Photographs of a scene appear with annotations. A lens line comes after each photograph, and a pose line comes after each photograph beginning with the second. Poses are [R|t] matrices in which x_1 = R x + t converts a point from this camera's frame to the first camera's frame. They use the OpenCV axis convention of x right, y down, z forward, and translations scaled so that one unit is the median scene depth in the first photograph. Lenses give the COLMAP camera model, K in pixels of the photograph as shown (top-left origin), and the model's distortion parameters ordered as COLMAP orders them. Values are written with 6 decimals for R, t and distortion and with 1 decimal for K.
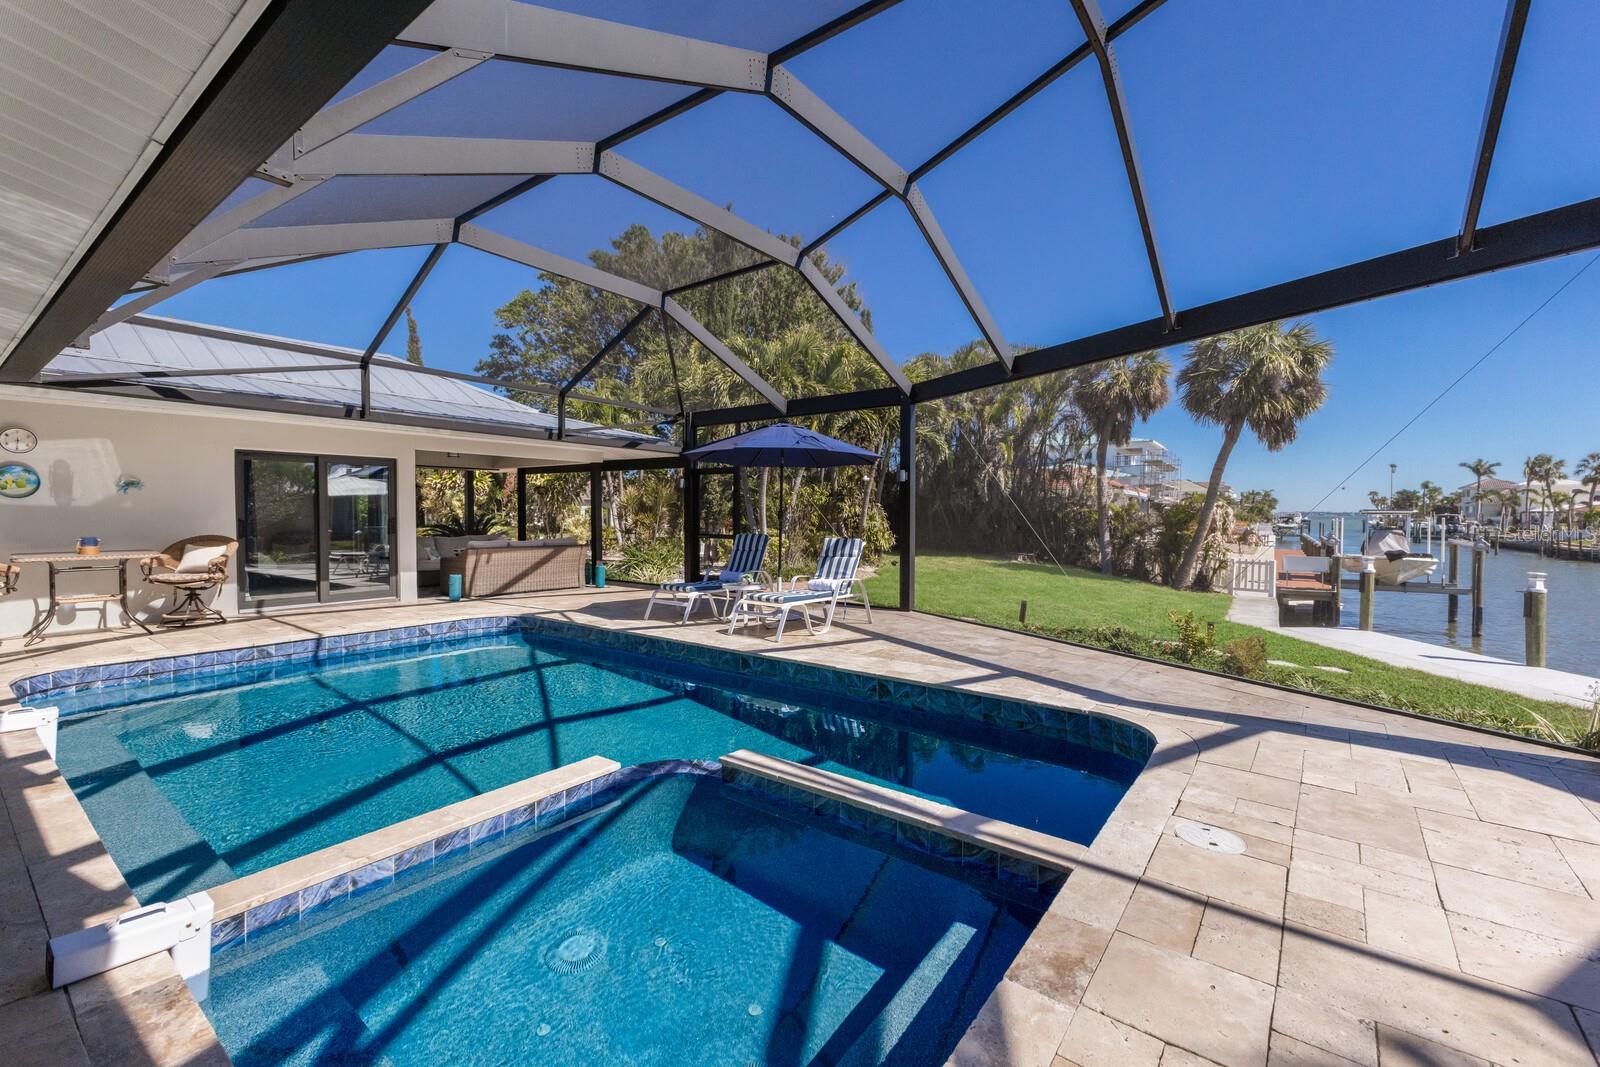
lens RADIAL K [[681.2, 0, 800.0], [0, 681.2, 533.5], [0, 0, 1]] dist [0.018563, -0.000536]
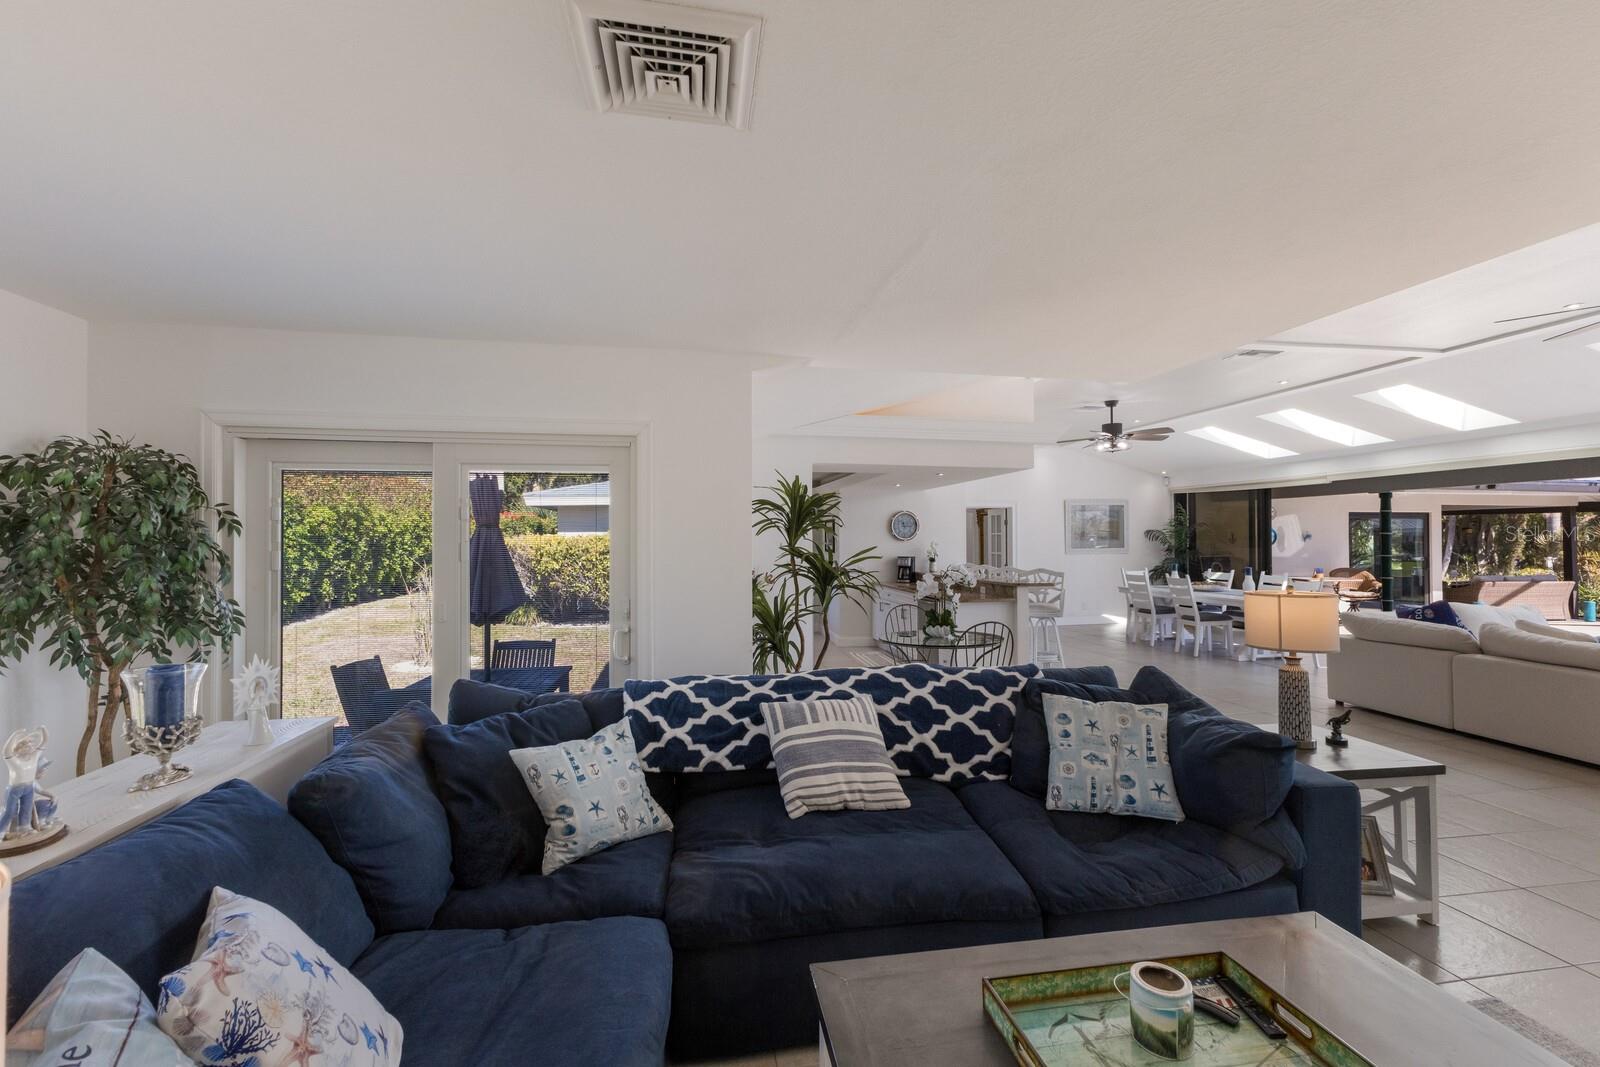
lens RADIAL K [[681.2, 0, 800.0], [0, 681.2, 533.5], [0, 0, 1]] dist [0.018563, -0.000536]
pose [[0.728680, -0.008592, -0.684800, -0.666016], [-0.020362, 0.999207, -0.034204, 0.002324], [0.684551, 0.038868, 0.727928, -0.957297]]
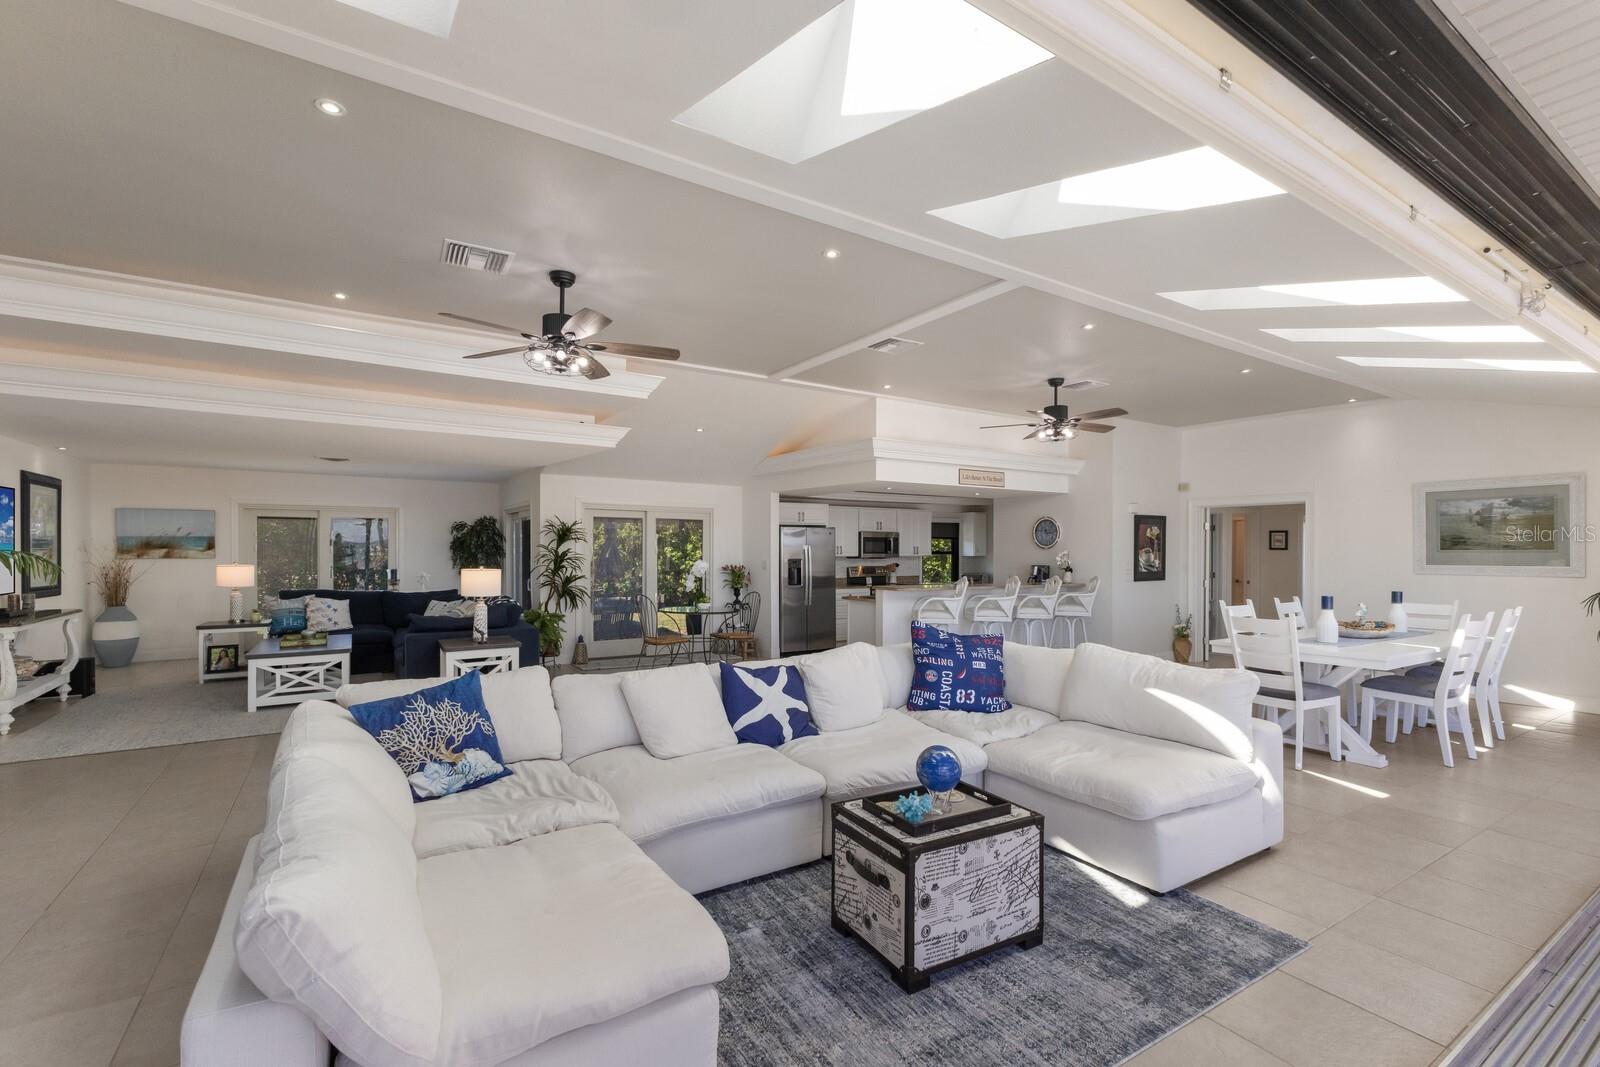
lens RADIAL K [[696.0, 0, 798.5], [0, 696.0, 551.0], [0, 0, 1]] dist [0.008358, -0.001103]
pose [[-0.341780, -0.000634, -0.939780, -0.142614], [-0.035968, 0.999276, 0.012407, -0.025546], [0.939091, 0.038043, -0.341555, 0.034199]]
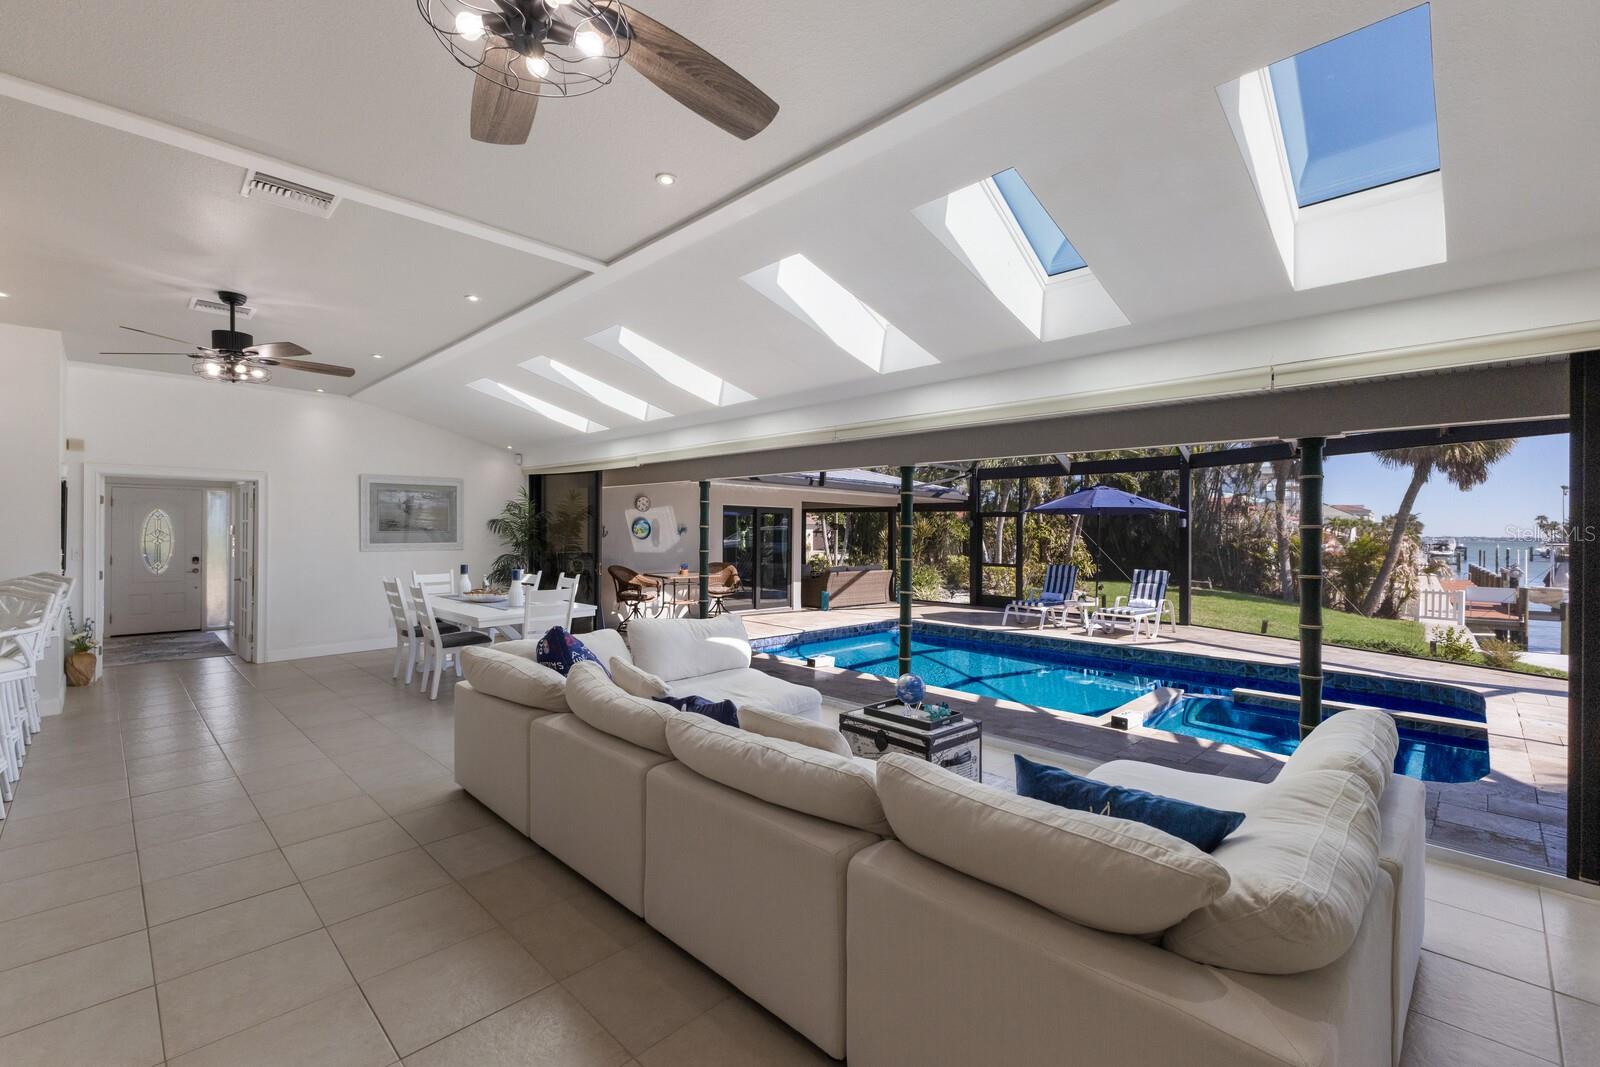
lens RADIAL K [[685.7, 0, 806.4], [0, 685.7, 529.7], [0, 0, 1]] dist [0.017209, -0.000112]
pose [[0.993092, 0.004649, -0.117250, -0.468053], [-0.009054, 0.999272, -0.037062, -0.014958], [0.116992, 0.037867, 0.992411, -0.468434]]
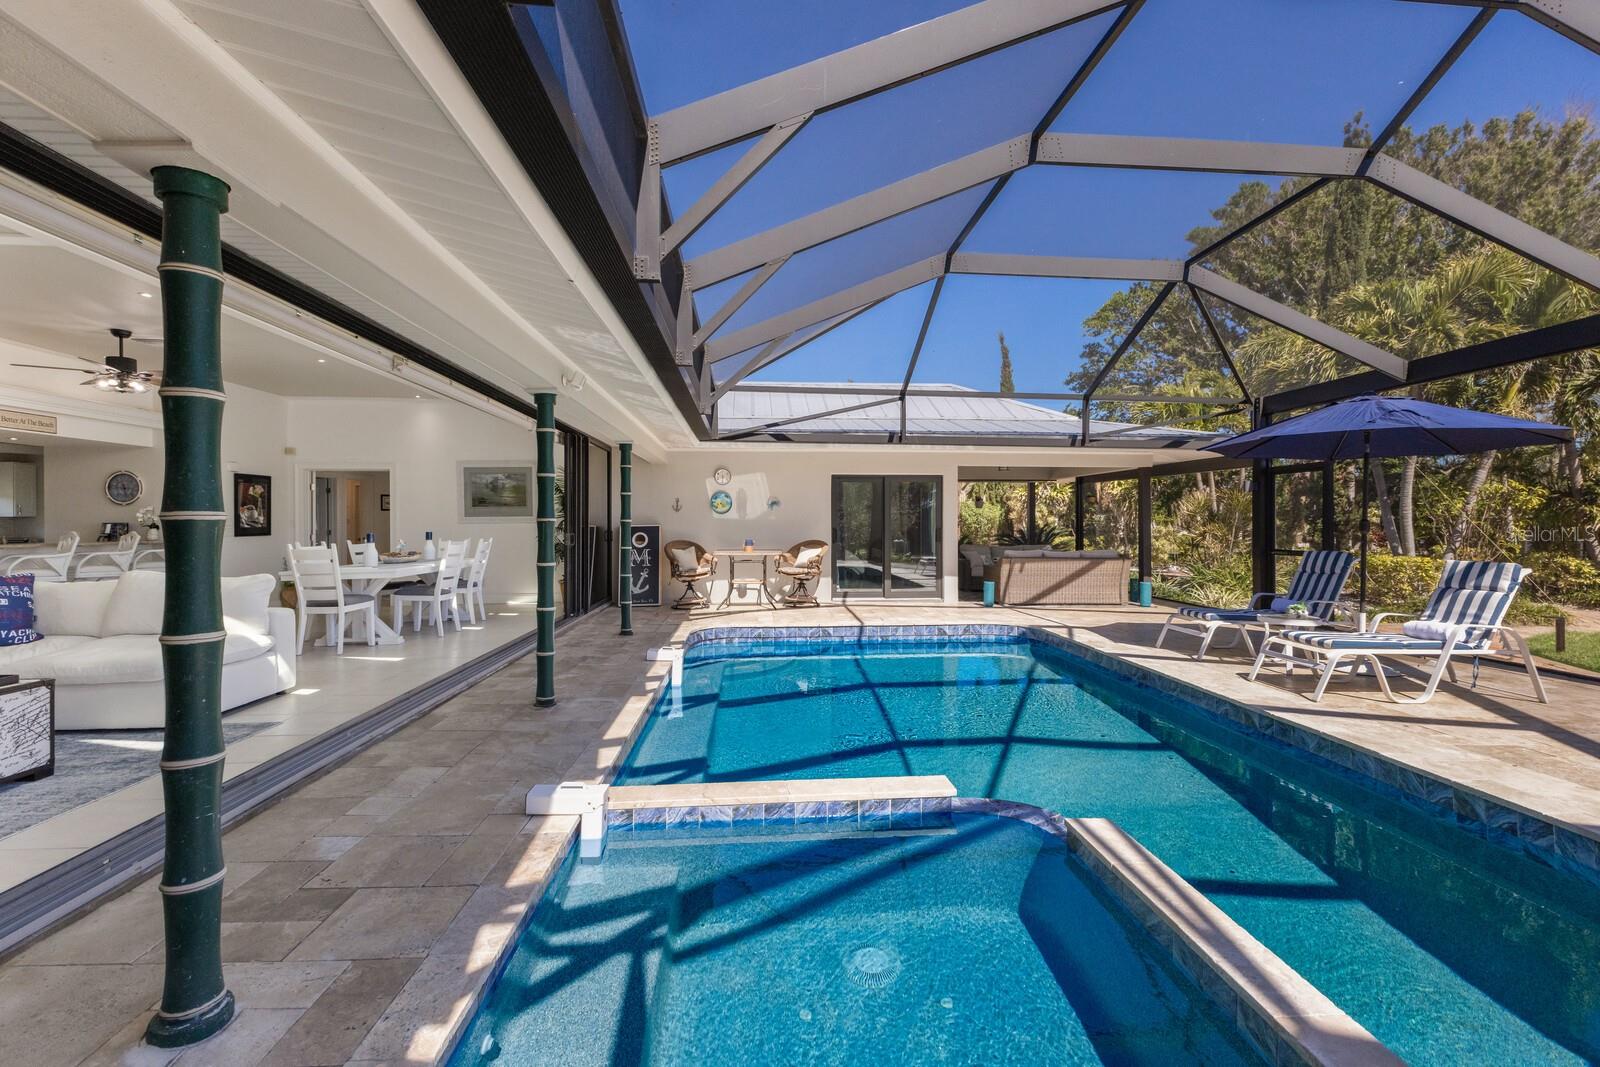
lens RADIAL K [[695.6, 0, 804.4], [0, 695.6, 525.1], [0, 0, 1]] dist [0.009058, -0.001128]
pose [[0.667293, 0.000527, -0.744795, 0.130137], [-0.021158, 0.999610, -0.018249, -0.001557], [0.744495, 0.027936, 0.667043, 0.084866]]
